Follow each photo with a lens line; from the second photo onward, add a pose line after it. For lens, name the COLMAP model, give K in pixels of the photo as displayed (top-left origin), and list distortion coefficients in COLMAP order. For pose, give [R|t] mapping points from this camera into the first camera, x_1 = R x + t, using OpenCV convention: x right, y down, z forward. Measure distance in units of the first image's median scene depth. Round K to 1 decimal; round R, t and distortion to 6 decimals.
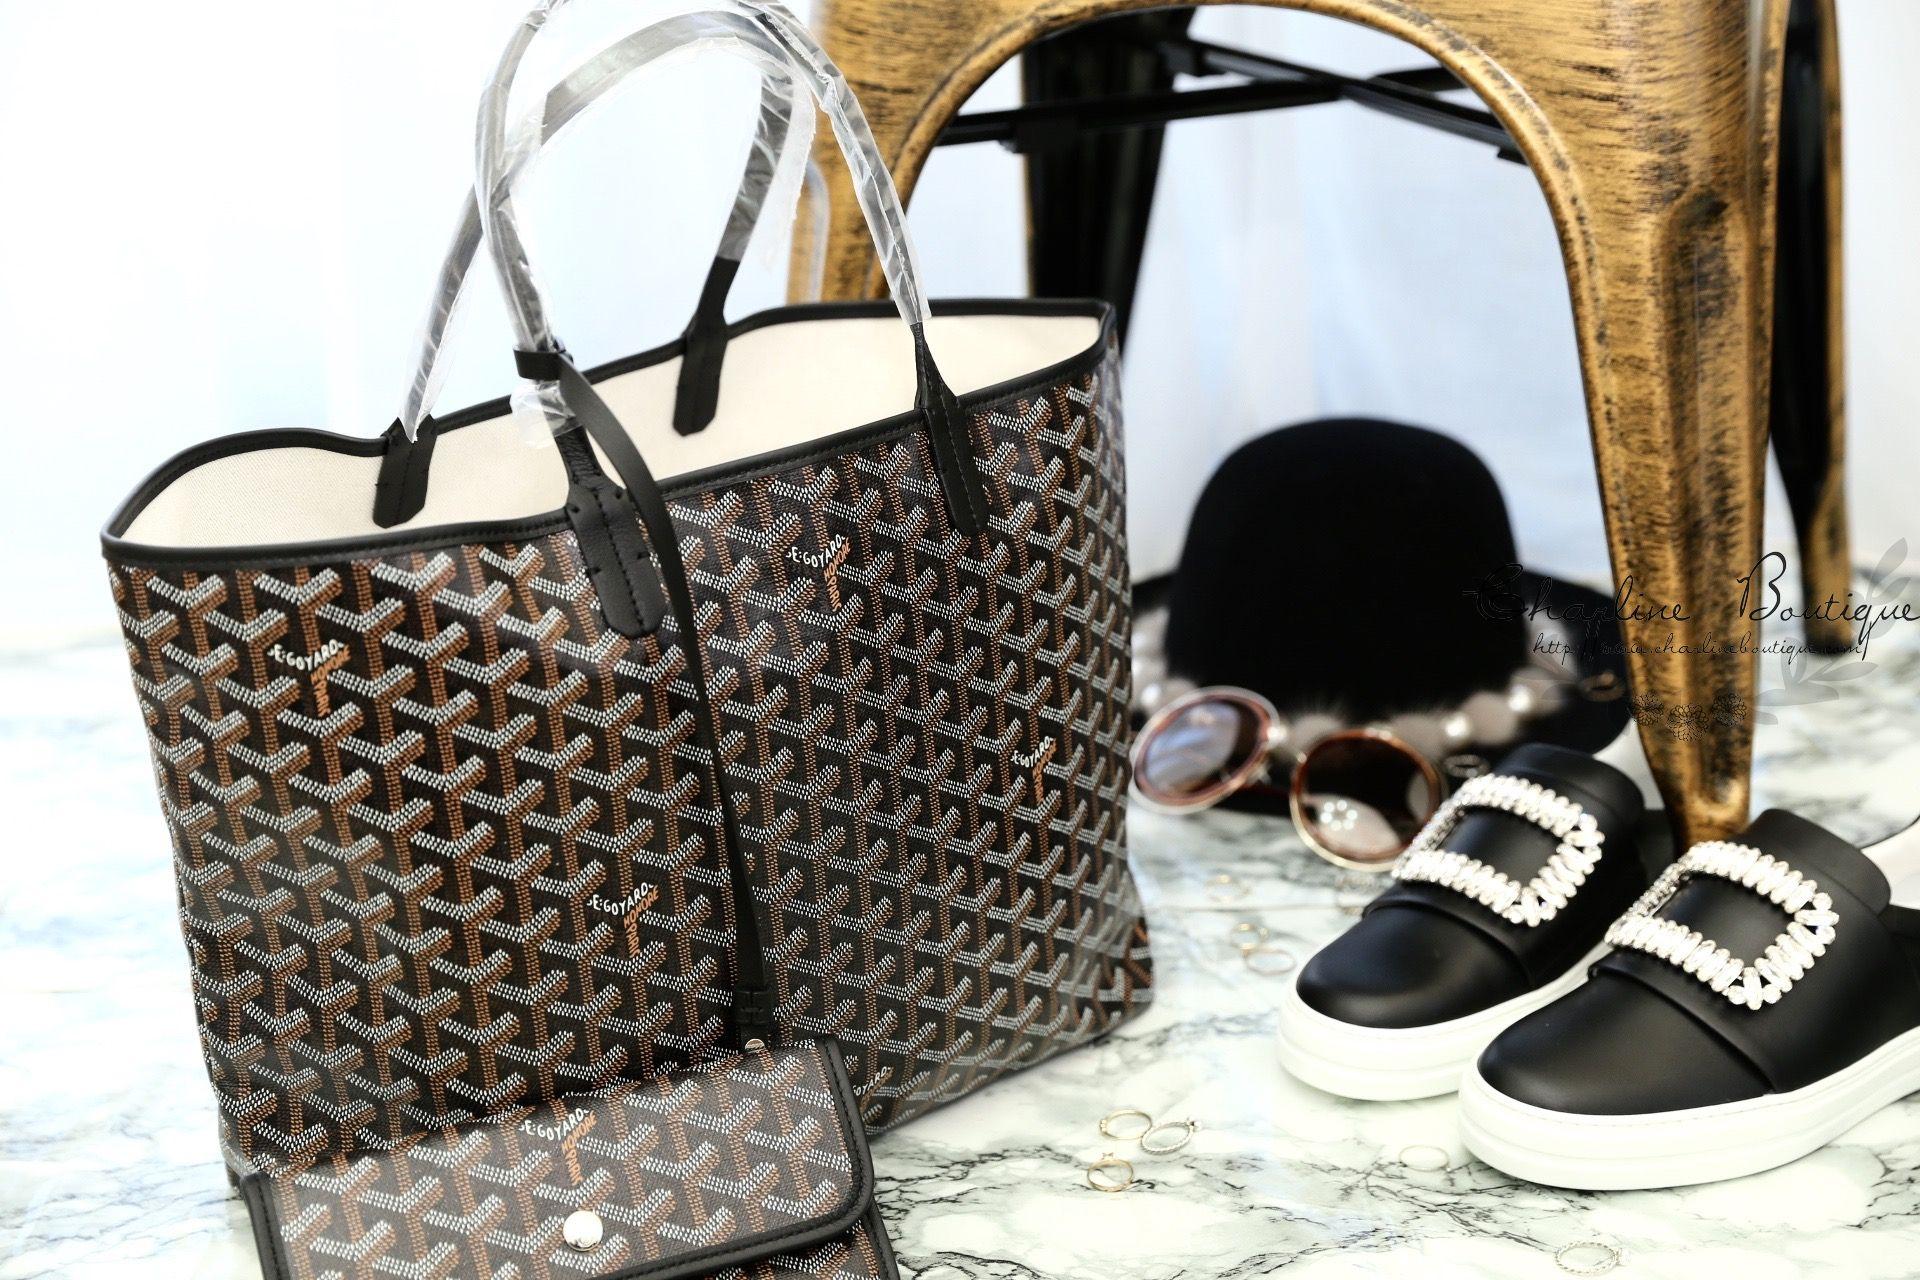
lens RADIAL K [[3196.3, 0, 951.4], [0, 3196.3, 644.8], [0, 0, 1]] dist [0.142244, 0.000000]
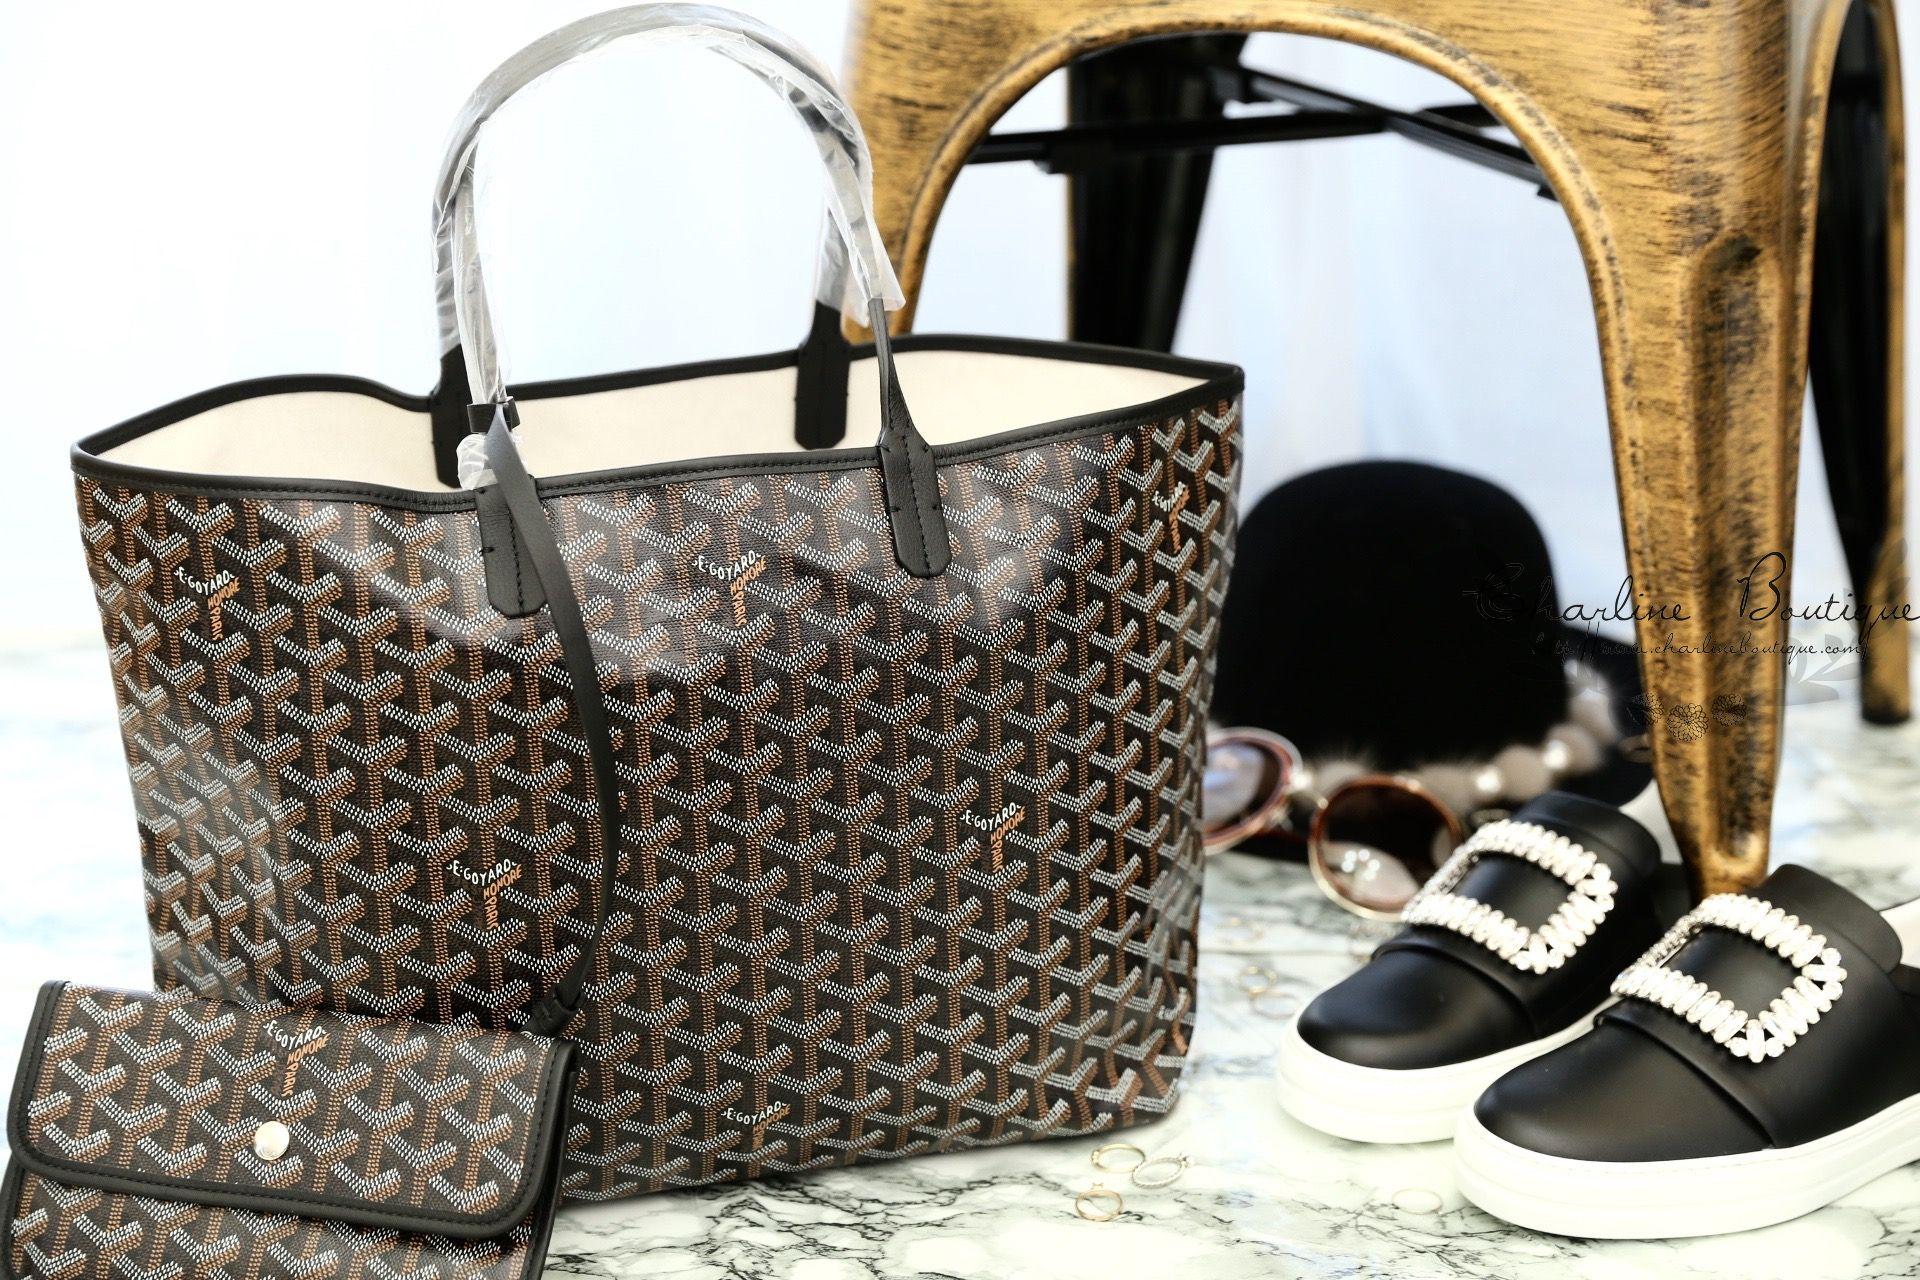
lens RADIAL K [[3628.2, 0, 964.8], [0, 3628.2, 630.1], [0, 0, 1]] dist [0.215885, 0.000000]
pose [[0.999125, 0.037699, -0.018135, 0.021354], [-0.038214, 0.998850, -0.028951, 0.021664], [0.017023, 0.029618, 0.999416, -0.124015]]
